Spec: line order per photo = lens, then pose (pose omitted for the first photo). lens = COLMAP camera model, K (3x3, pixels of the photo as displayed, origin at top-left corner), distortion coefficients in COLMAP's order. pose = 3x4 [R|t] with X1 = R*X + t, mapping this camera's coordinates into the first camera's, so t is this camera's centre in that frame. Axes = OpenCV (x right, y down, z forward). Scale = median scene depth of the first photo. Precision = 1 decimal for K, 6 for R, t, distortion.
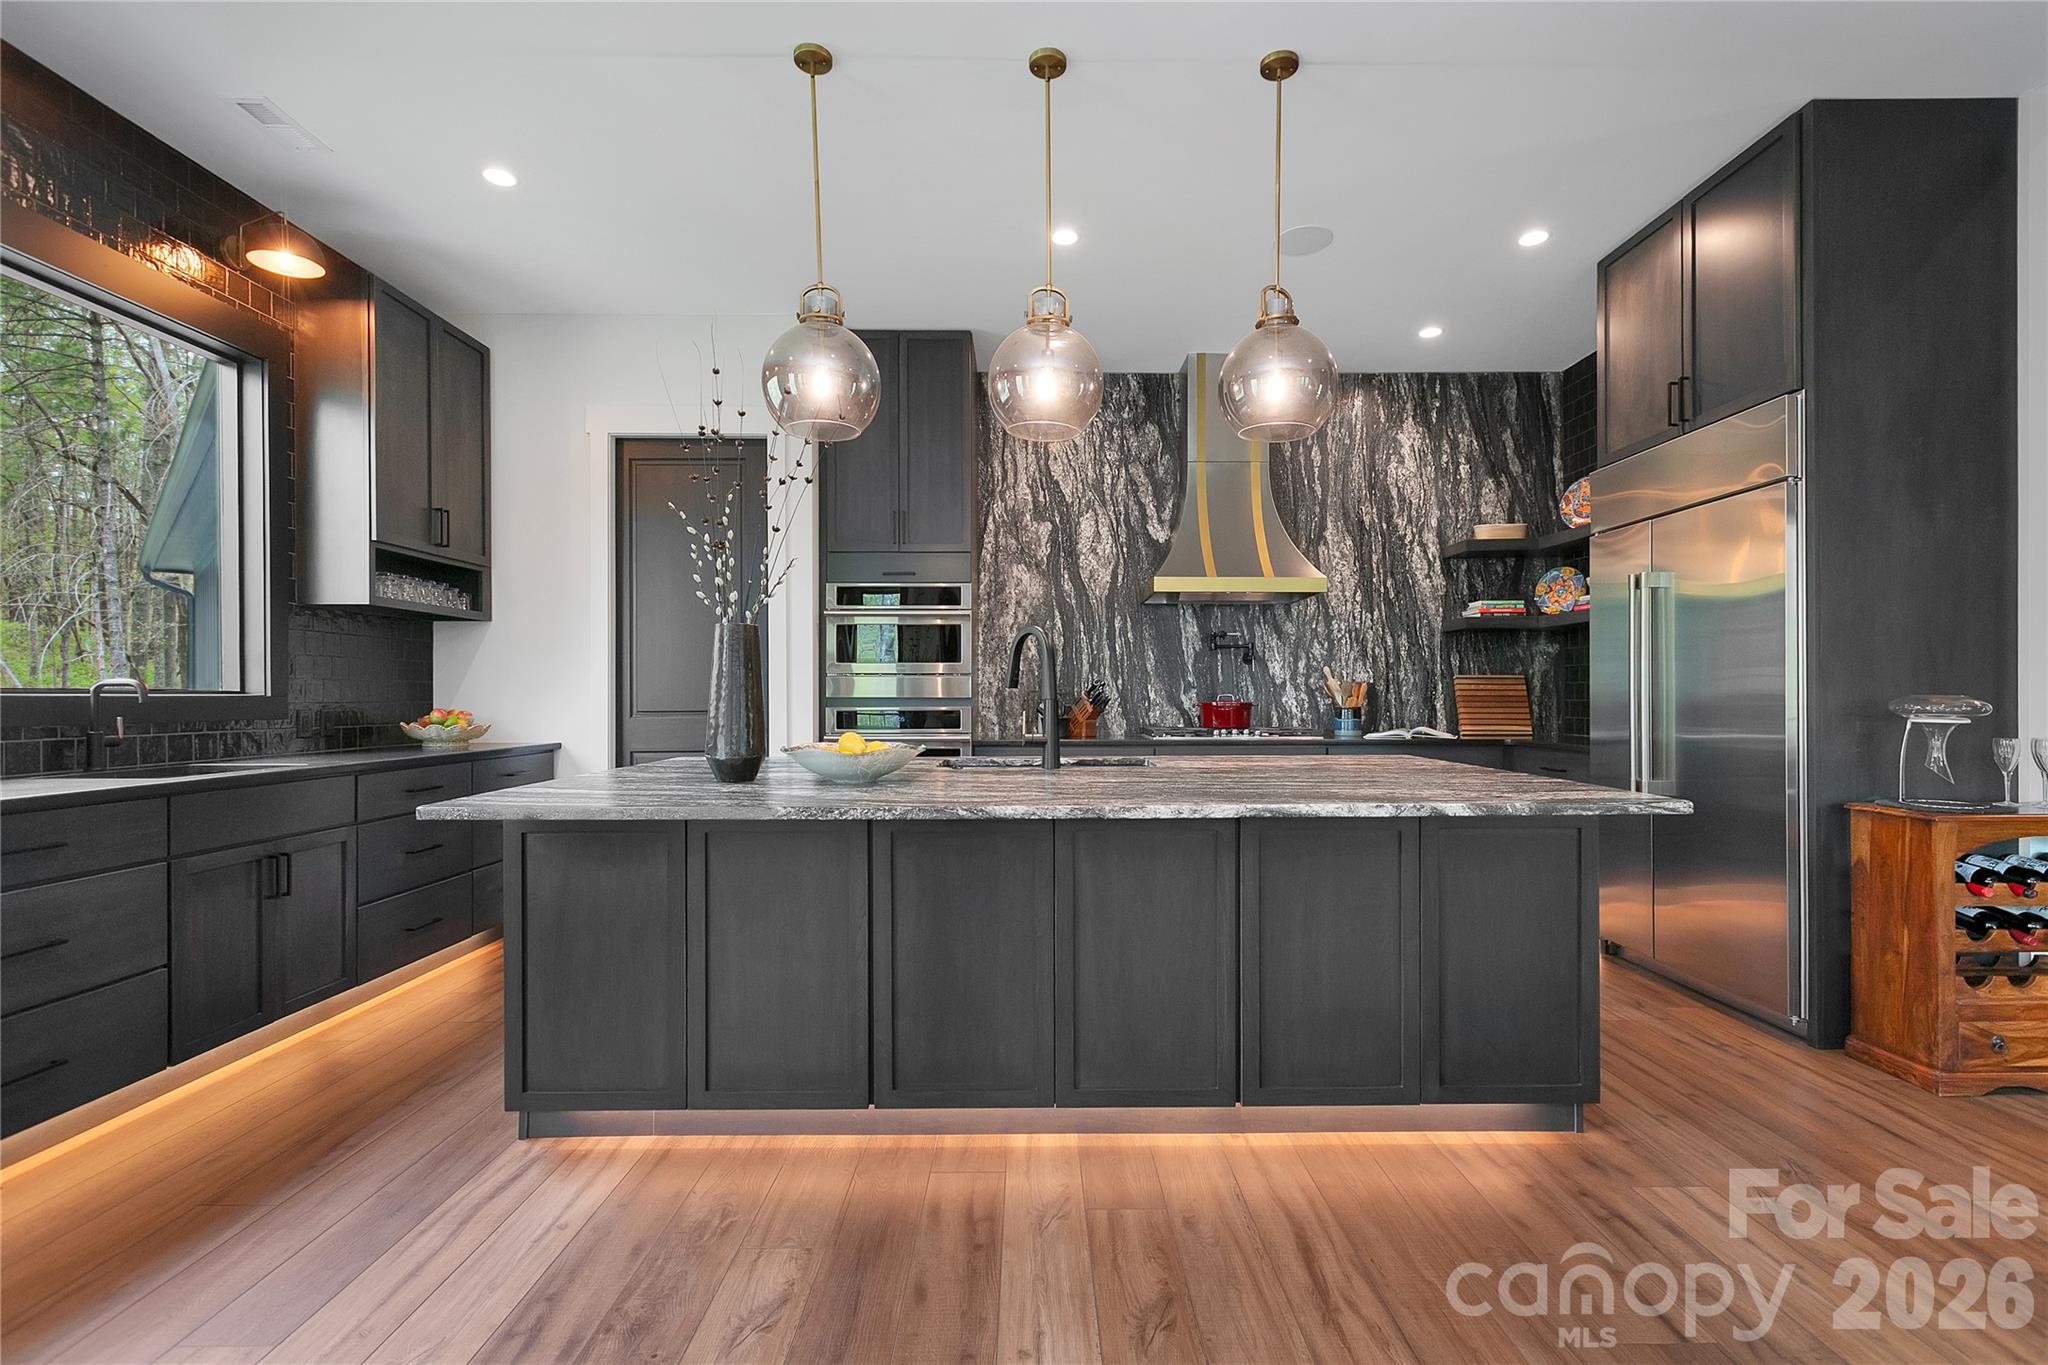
lens RADIAL K [[928.5, 0, 1038.5], [0, 928.5, 698.4], [0, 0, 1]] dist [0.003303, 0.000875]
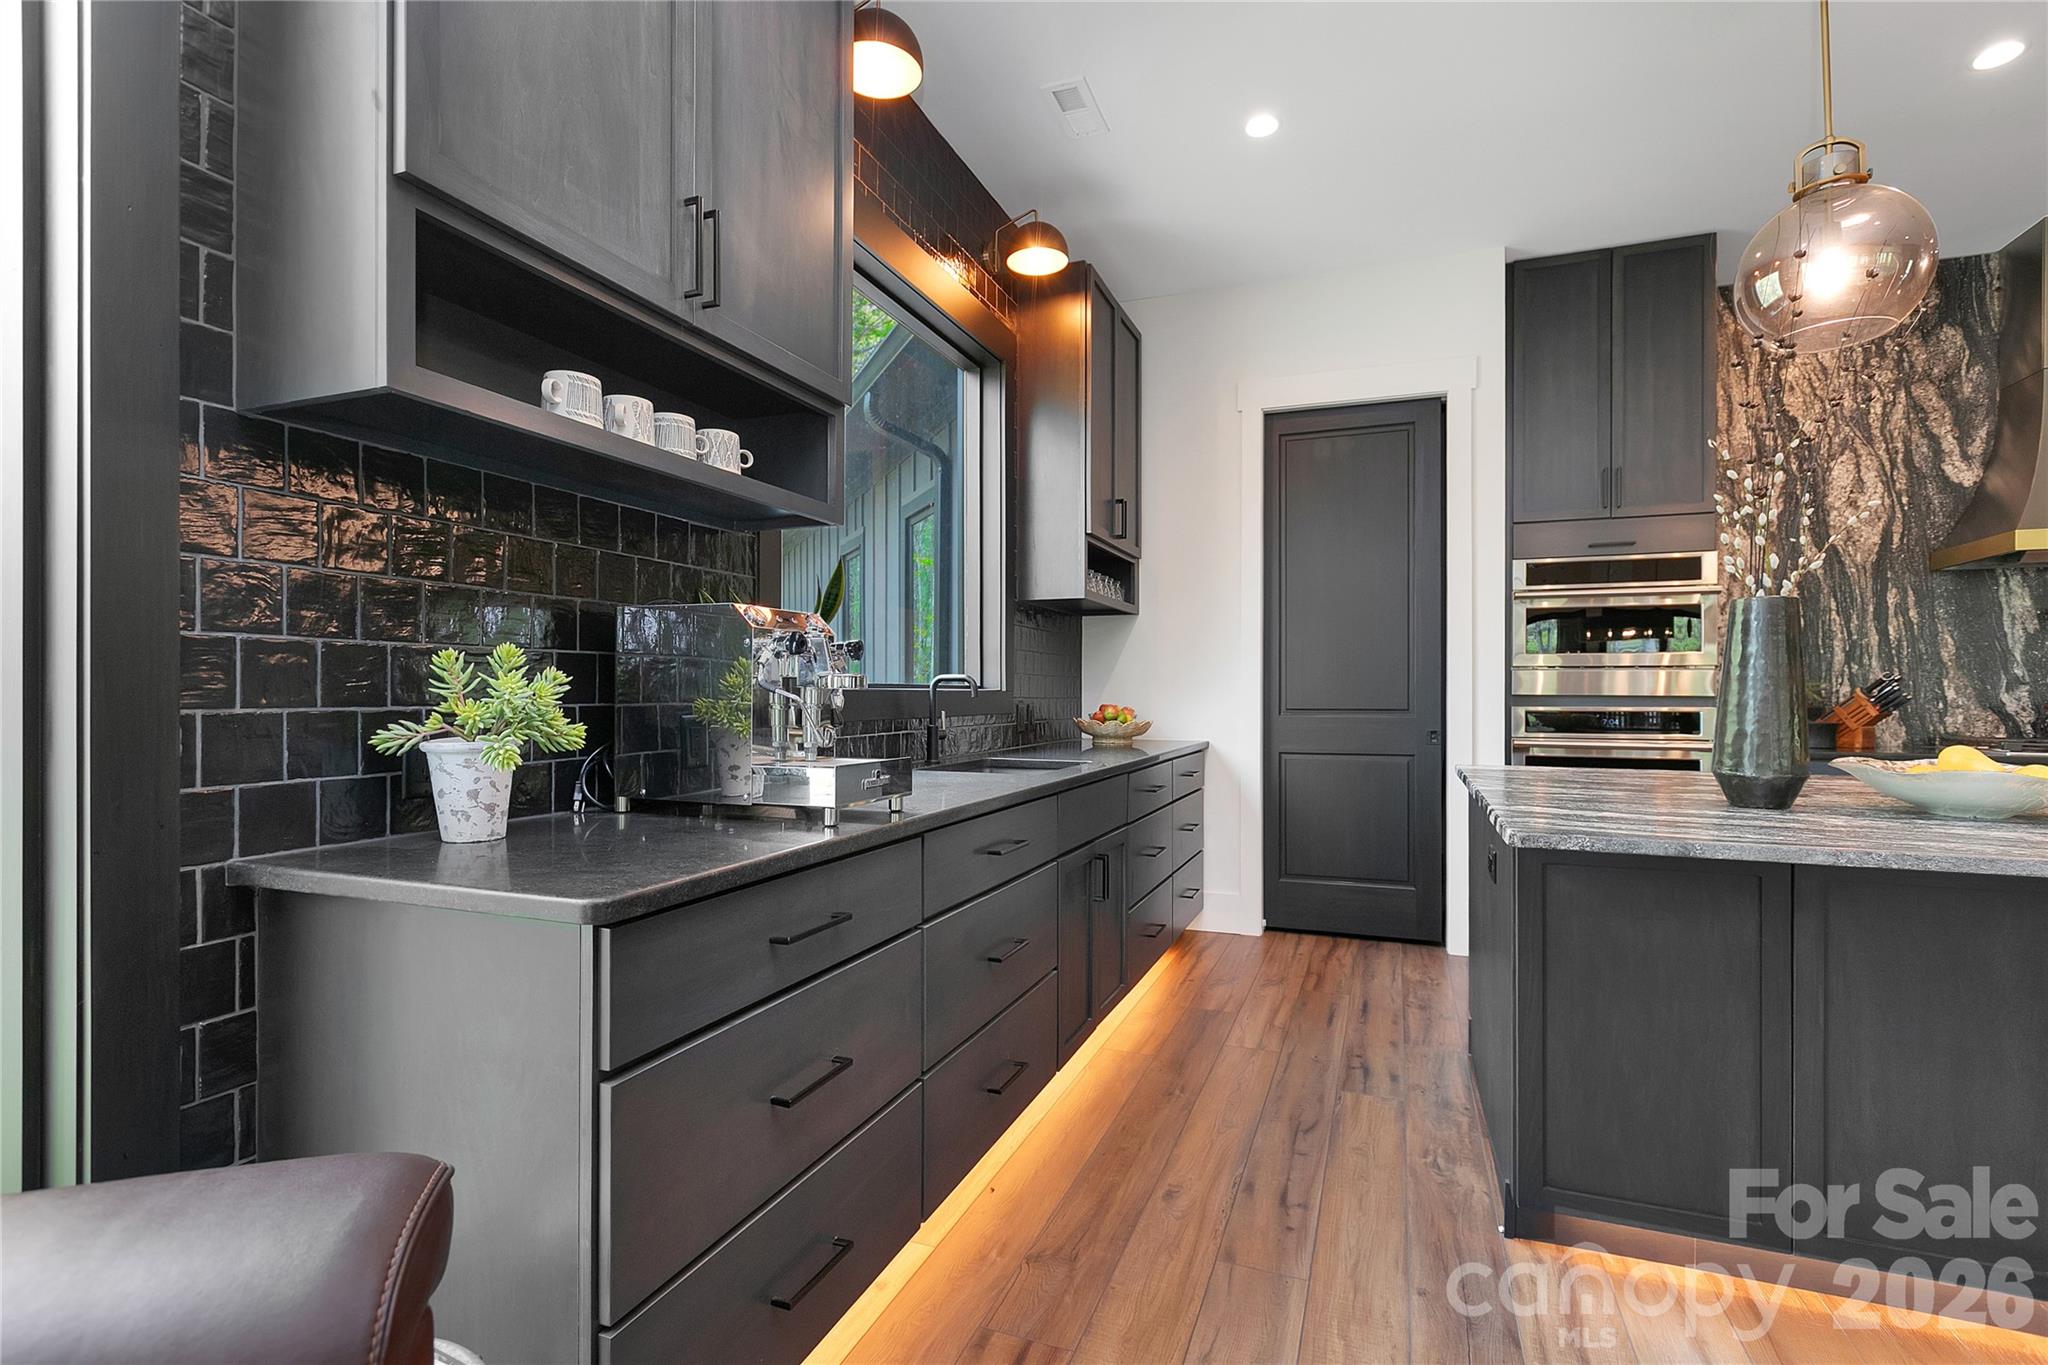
lens RADIAL K [[947.1, 0, 1029.6], [0, 947.1, 691.5], [0, 0, 1]] dist [-0.000955, 0.000015]
pose [[0.930655, 0.002956, -0.365887, -0.284236], [-0.004726, 0.999981, -0.003943, 0.001043], [0.365869, 0.005399, 0.930651, 0.032582]]
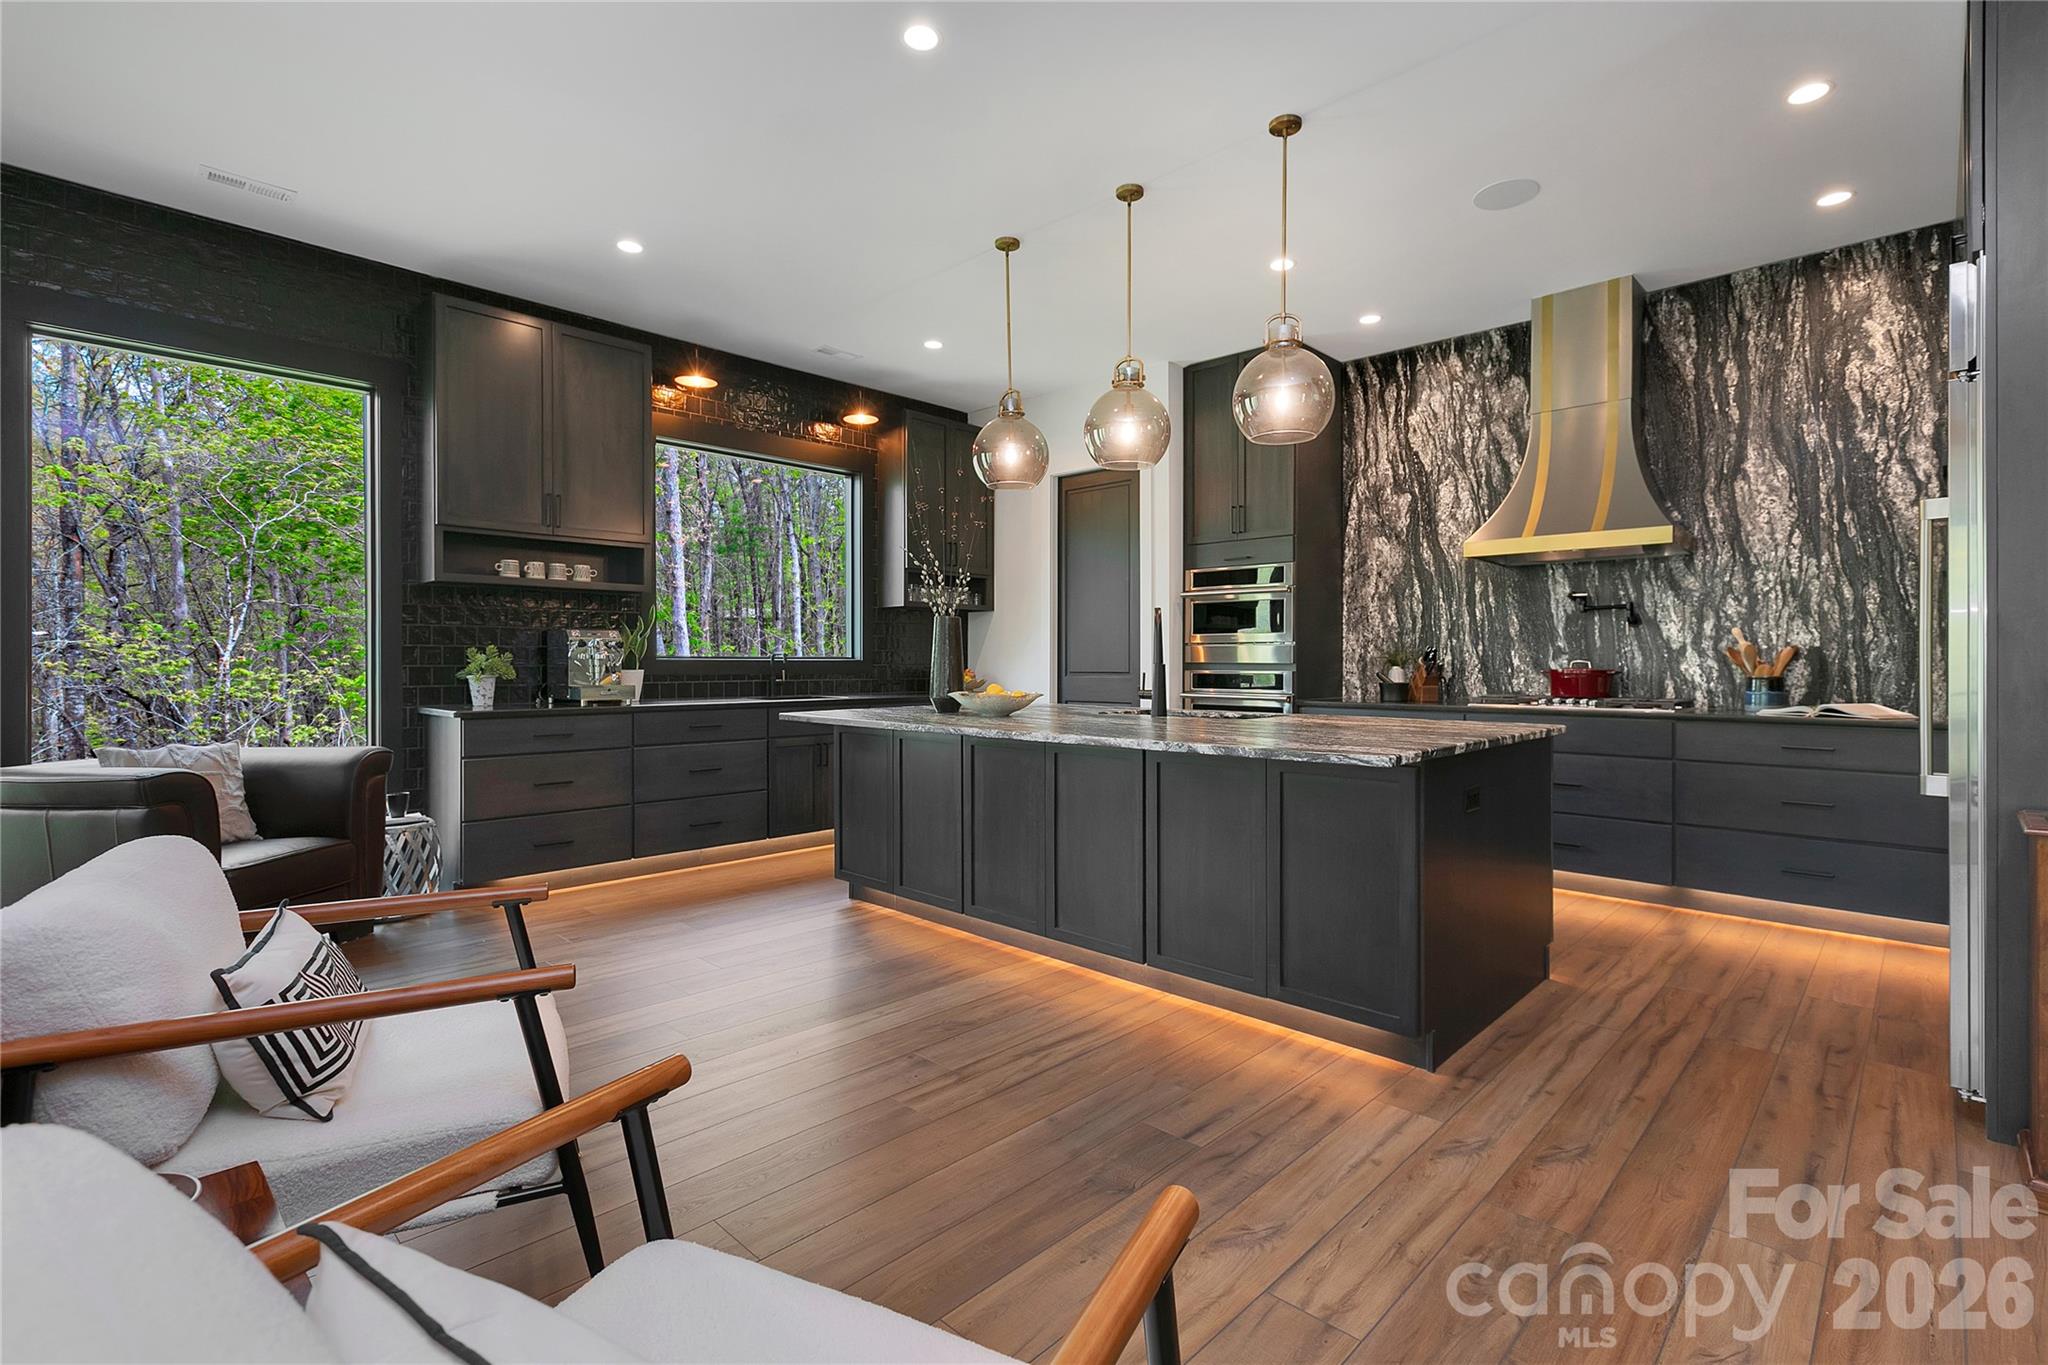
lens RADIAL K [[938.2, 0, 1028.5], [0, 938.2, 672.4], [0, 0, 1]] dist [0.001071, 0.000420]
pose [[0.710853, 0.010189, -0.703267, 0.445675], [-0.004706, 0.999942, 0.009731, 0.000676], [0.703325, -0.003608, 0.710860, -0.036961]]
